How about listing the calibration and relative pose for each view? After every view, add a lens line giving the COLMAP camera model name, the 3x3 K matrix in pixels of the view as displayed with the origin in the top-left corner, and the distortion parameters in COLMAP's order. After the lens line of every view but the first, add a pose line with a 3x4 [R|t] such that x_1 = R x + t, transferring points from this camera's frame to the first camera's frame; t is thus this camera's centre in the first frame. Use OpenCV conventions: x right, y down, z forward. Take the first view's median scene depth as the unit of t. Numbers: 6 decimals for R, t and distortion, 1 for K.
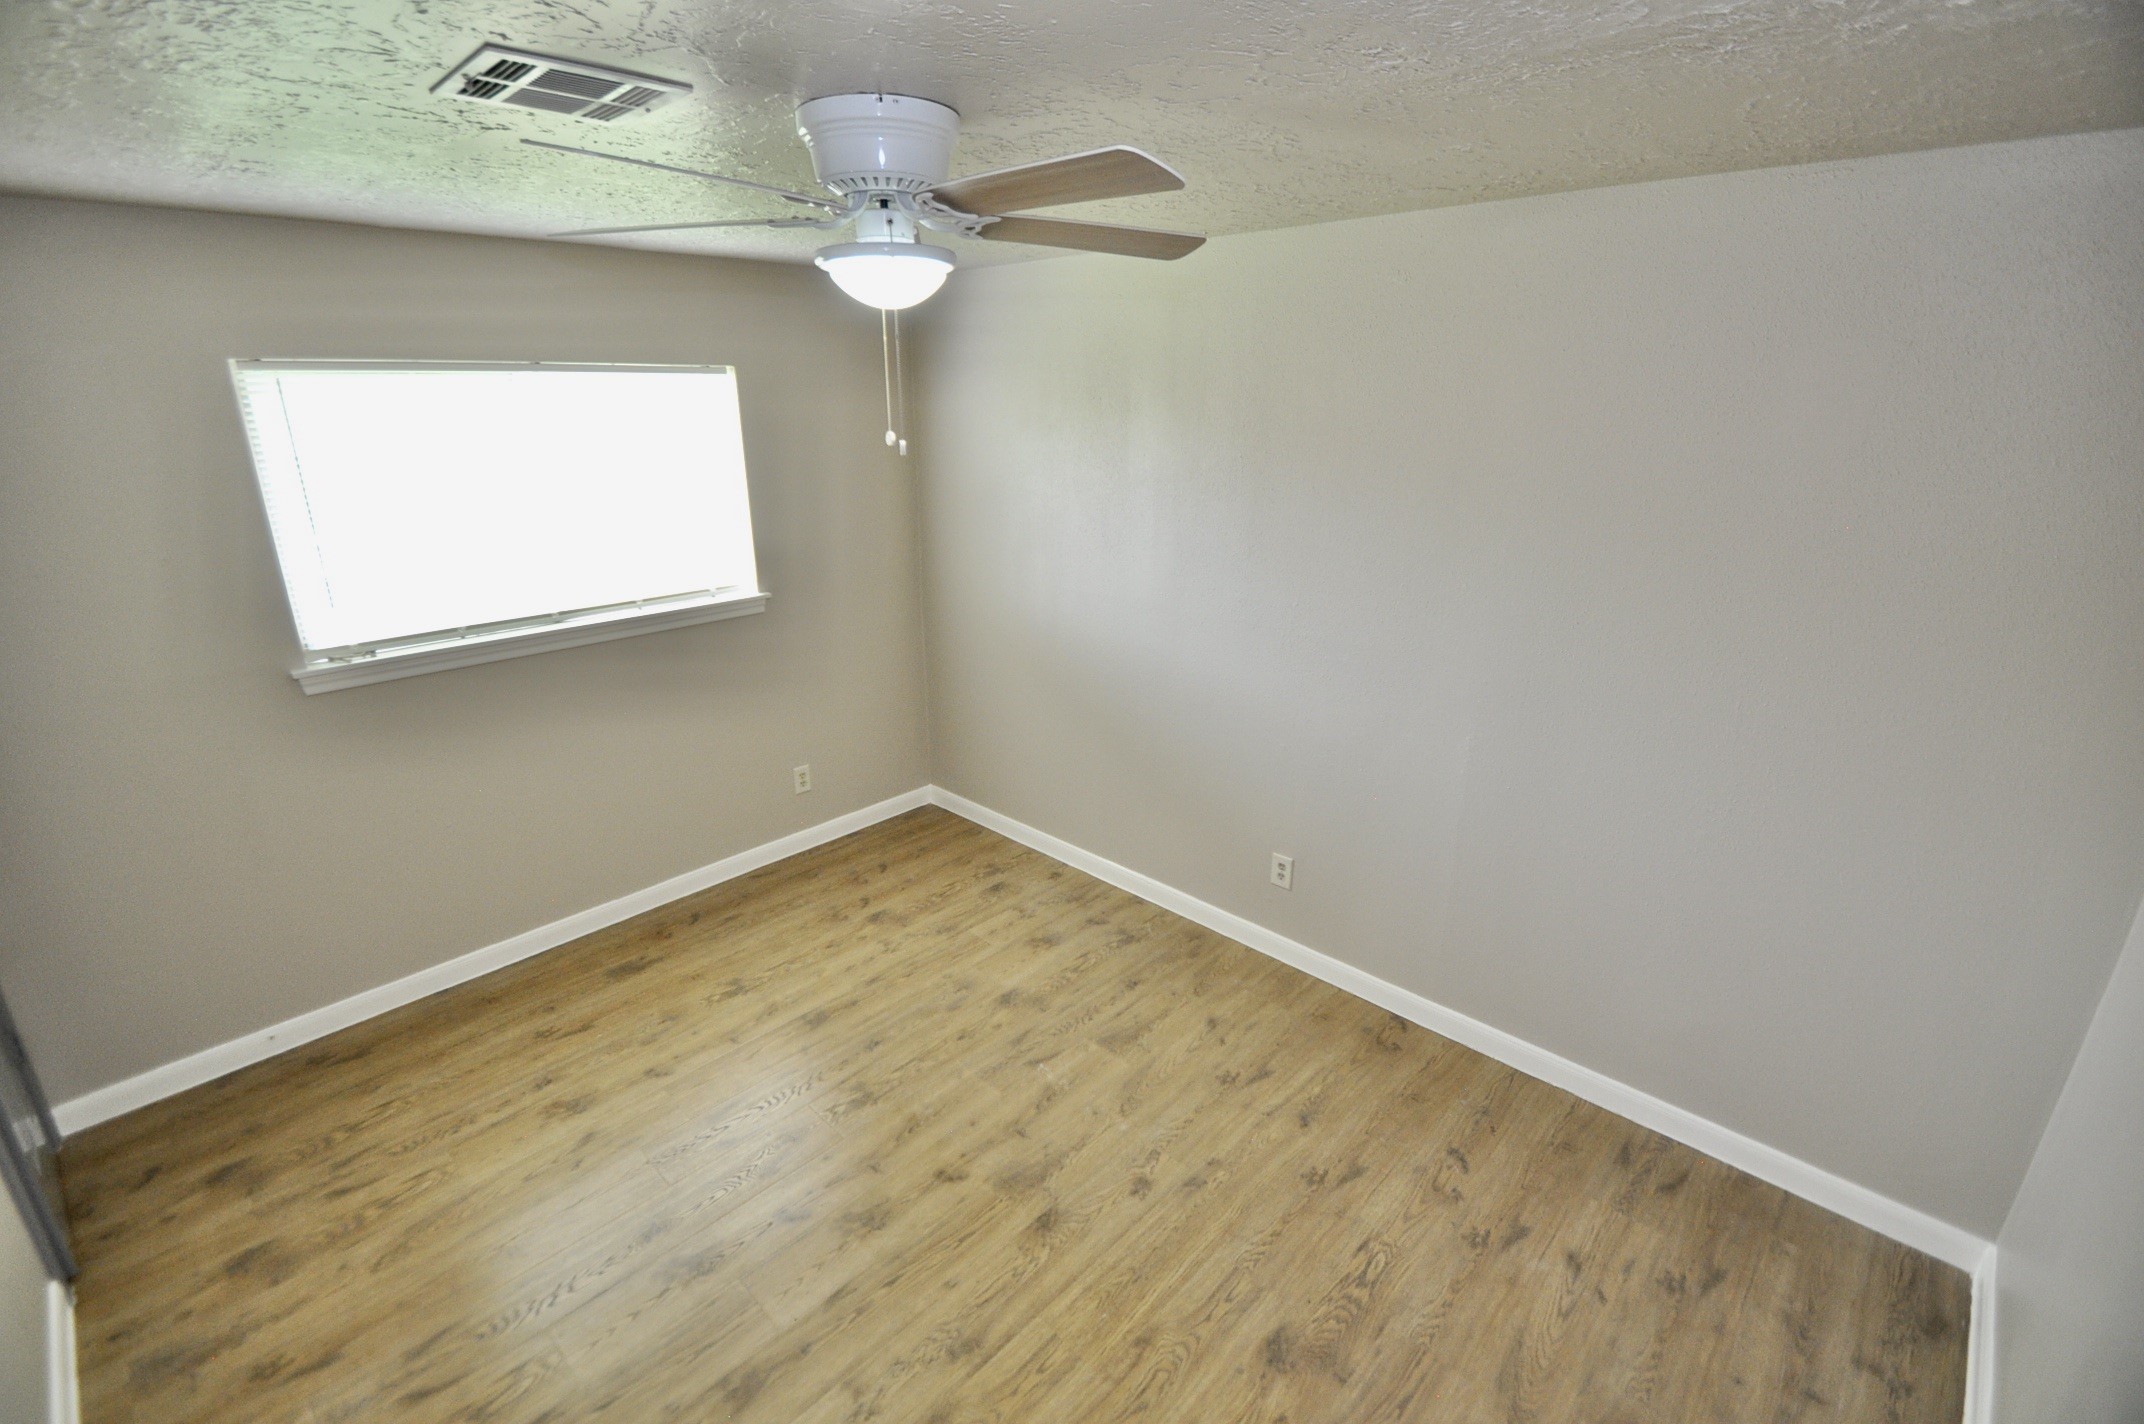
lens RADIAL K [[935.2, 0, 1058.6], [0, 935.2, 708.8], [0, 0, 1]] dist [0.003840, -0.007781]
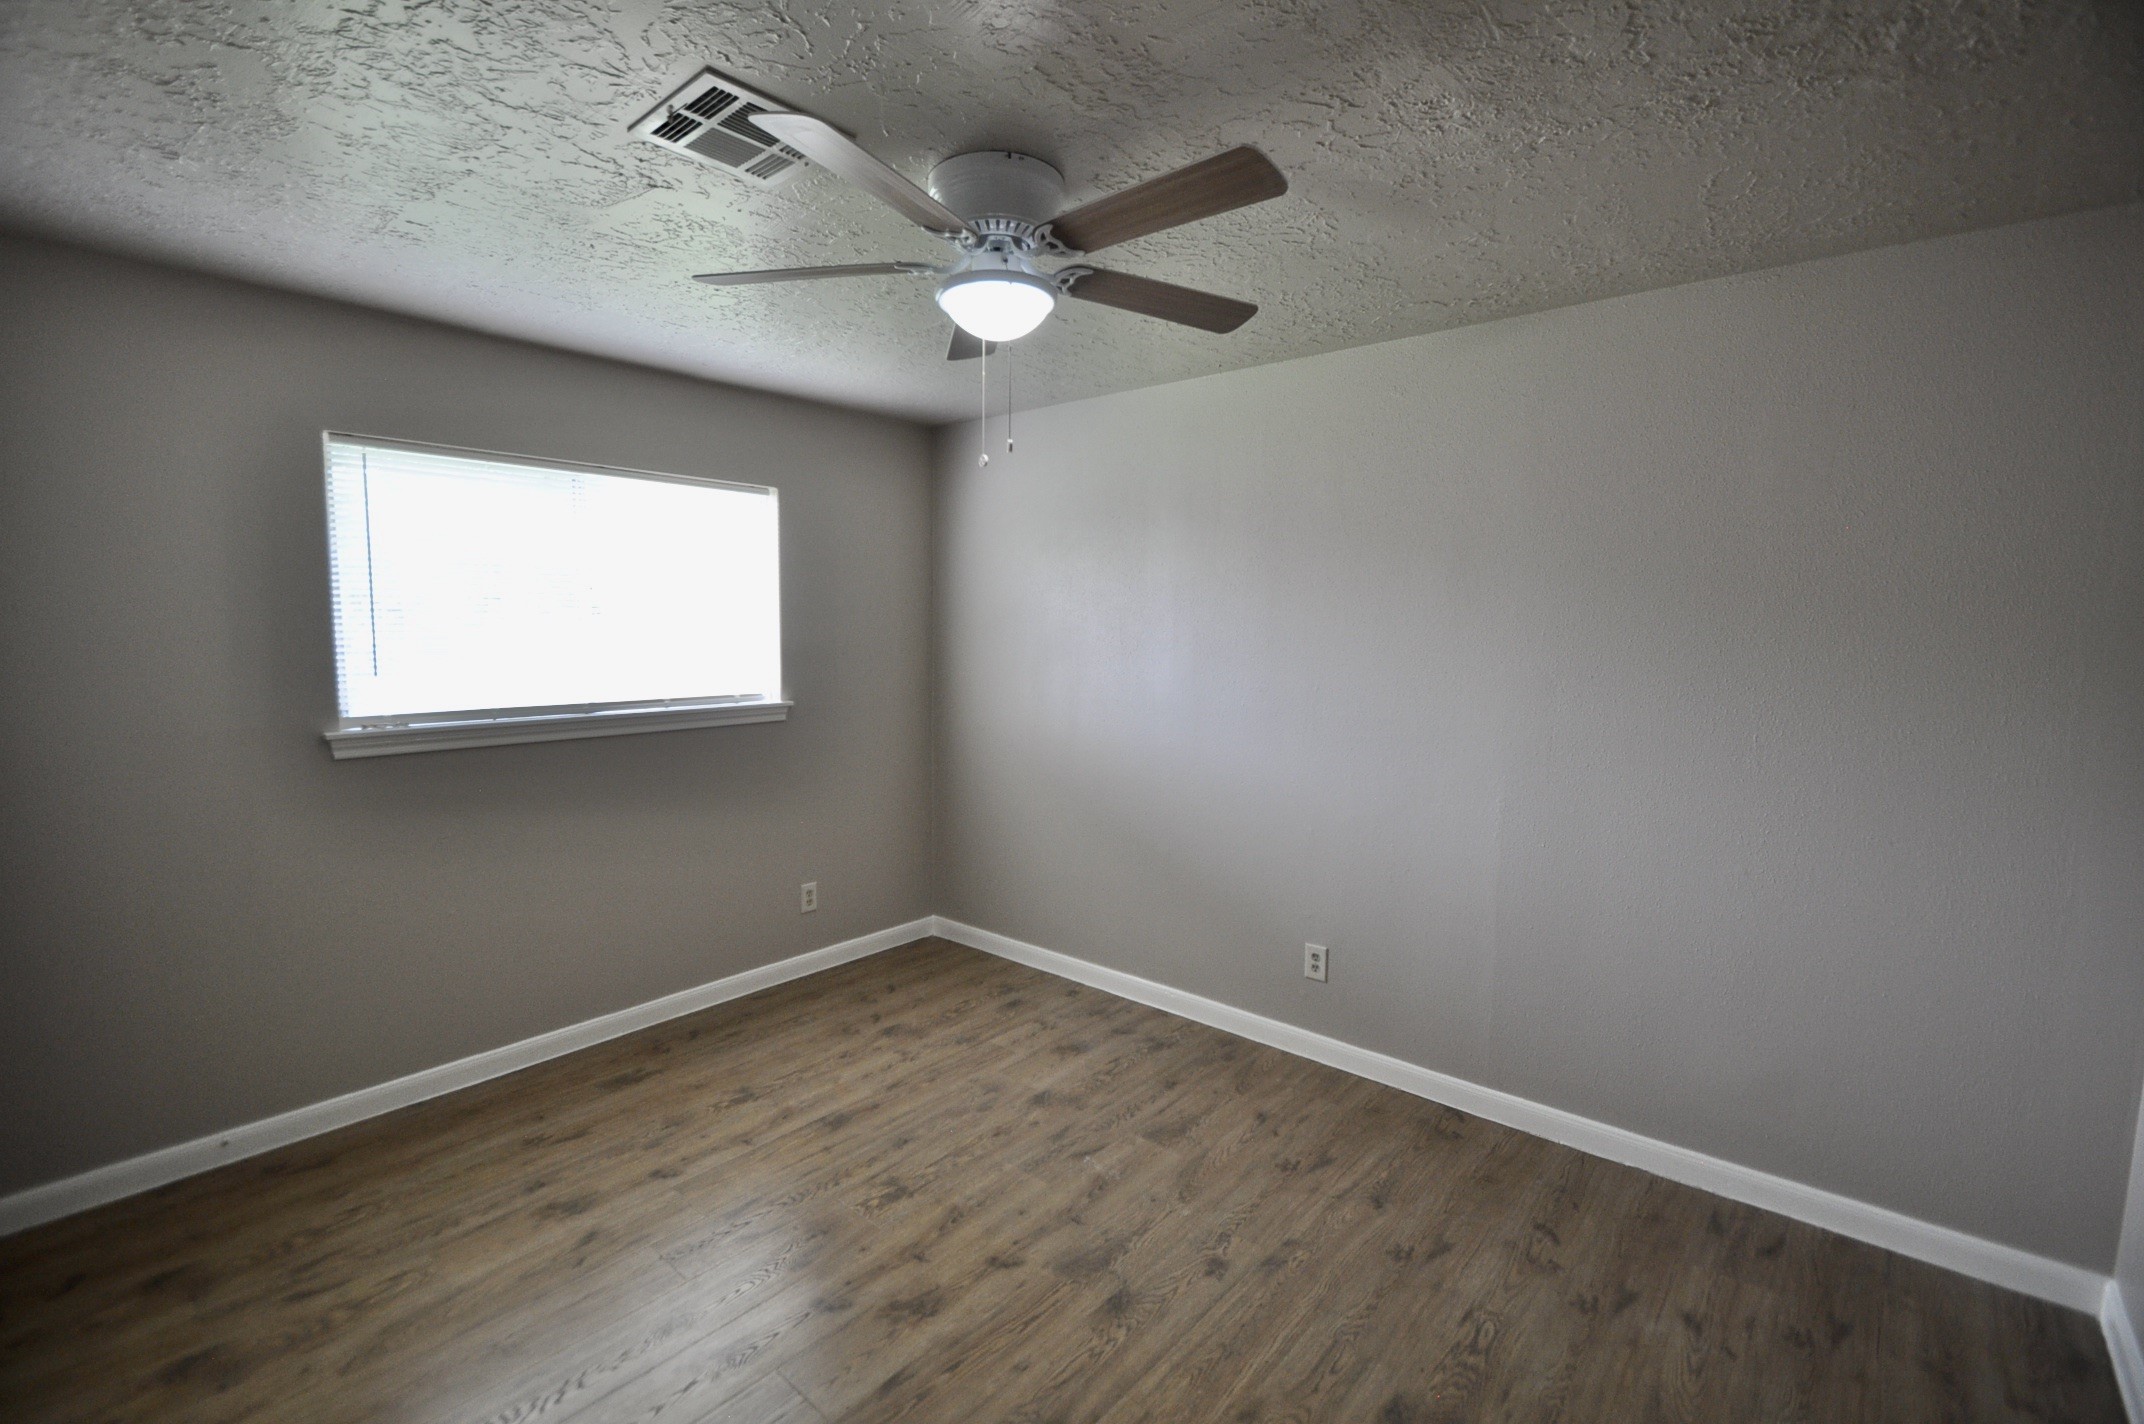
lens RADIAL K [[935.2, 0, 1060.1], [0, 935.2, 712.2], [0, 0, 1]] dist [0.003840, -0.007781]
pose [[0.998533, 0.005141, 0.053901, -0.109141], [0.007332, 0.973475, -0.228675, 0.181933], [-0.053647, 0.228734, 0.972010, -0.000996]]
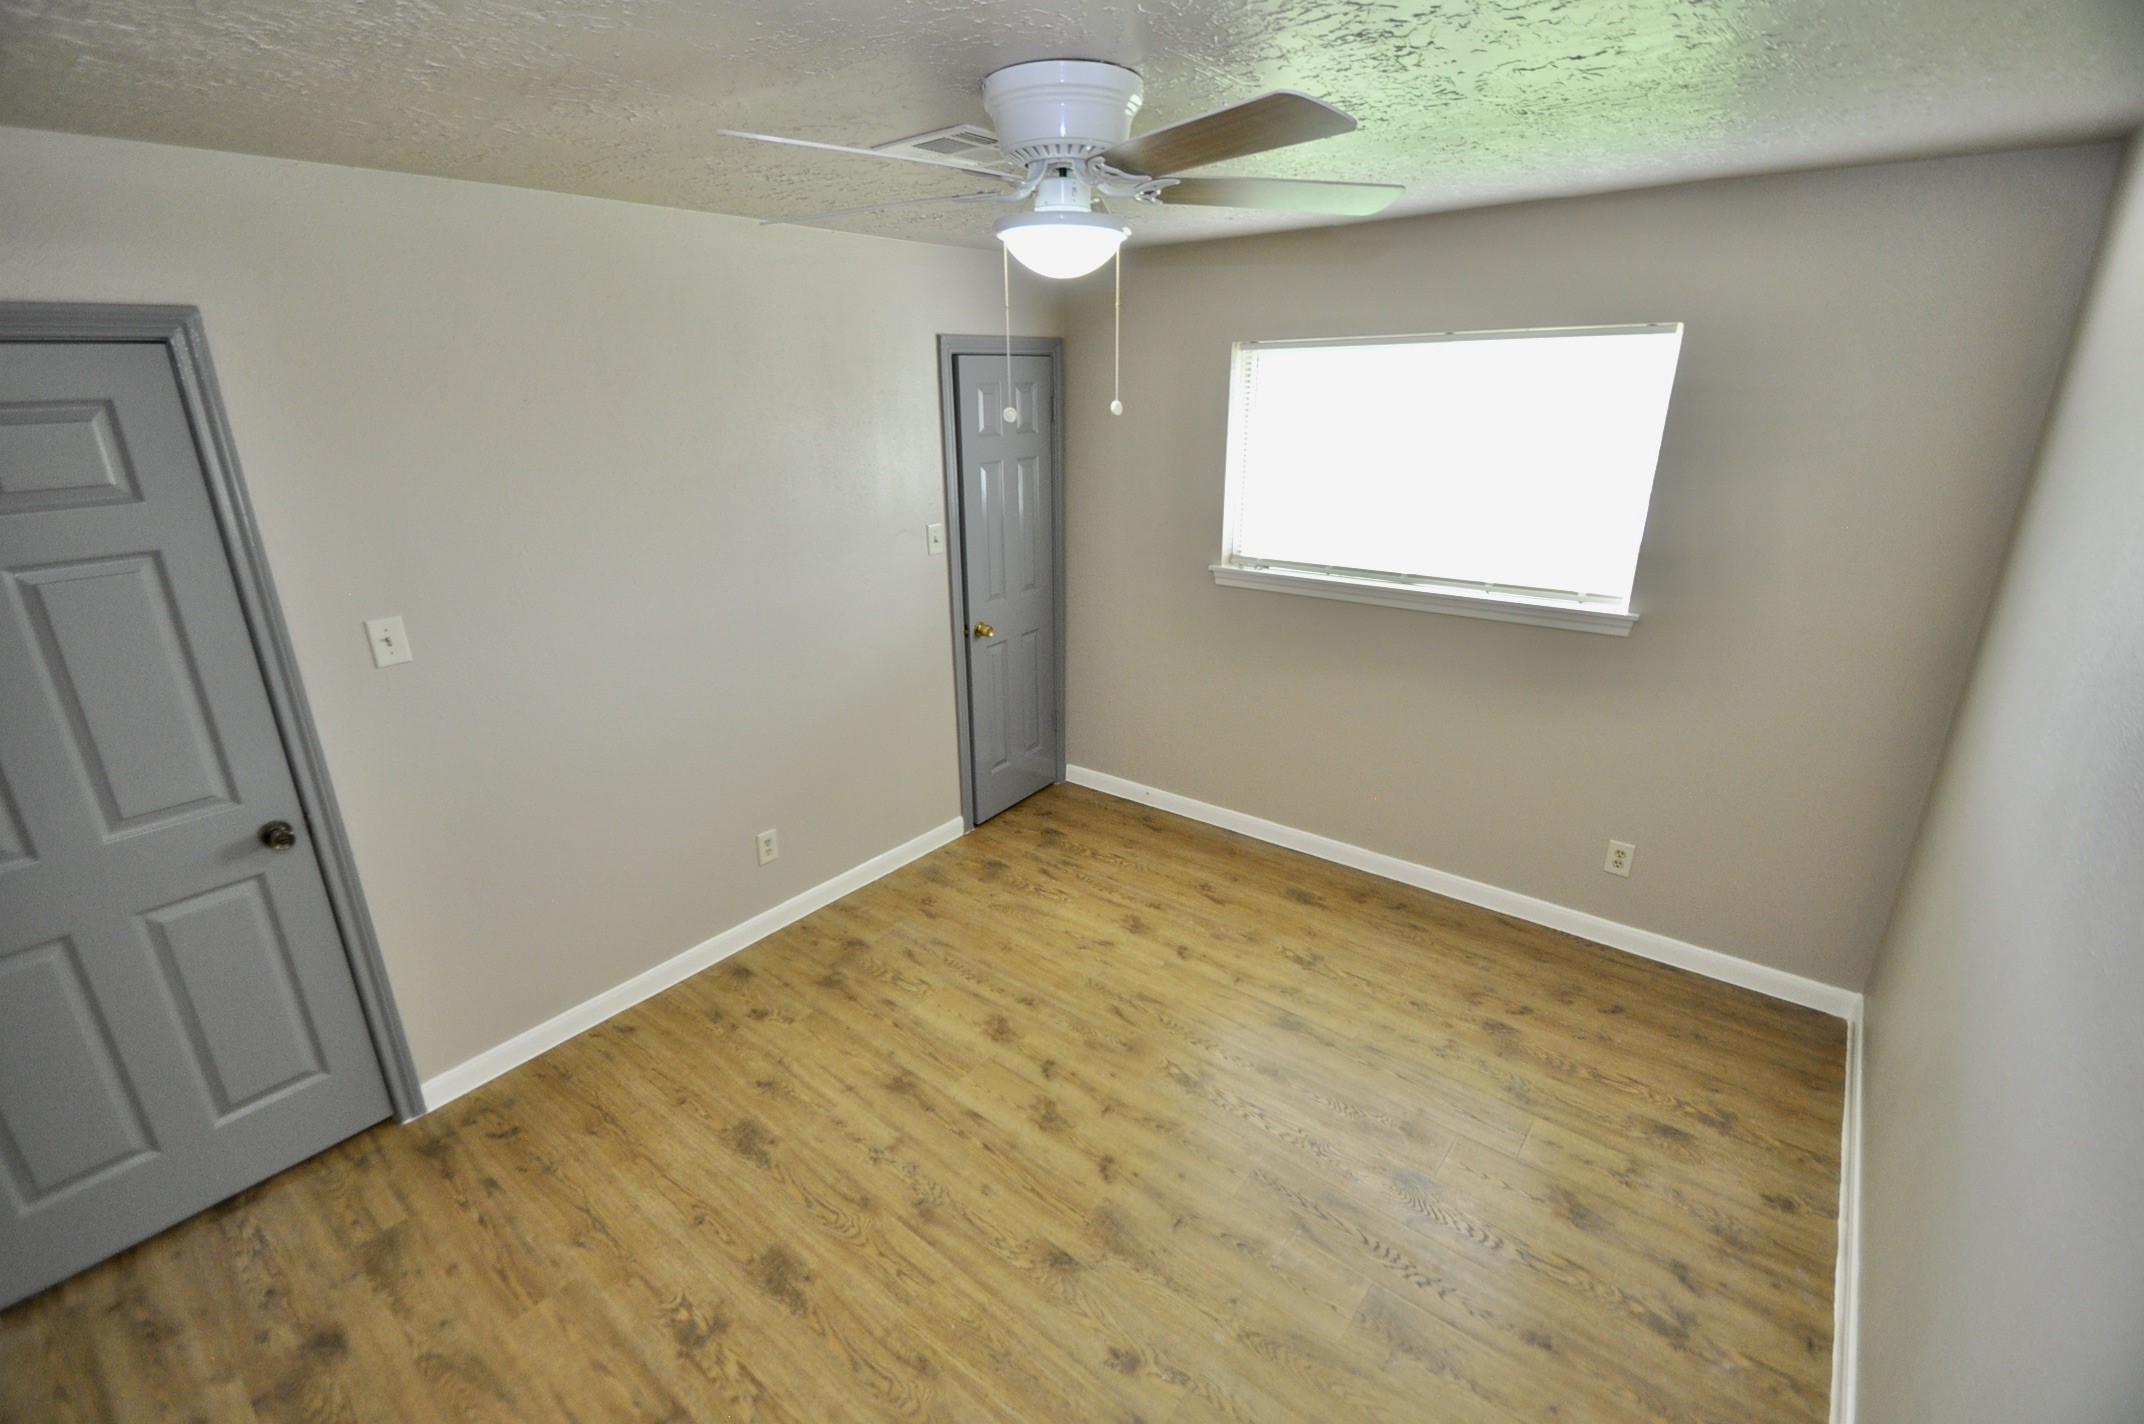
lens RADIAL K [[935.2, 0, 1052.5], [0, 935.2, 710.1], [0, 0, 1]] dist [0.003840, -0.007781]
pose [[0.081430, 0.330854, -0.940162, 0.615843], [-0.303342, 0.906771, 0.292830, -0.197349], [0.949396, 0.261345, 0.174200, 0.622733]]
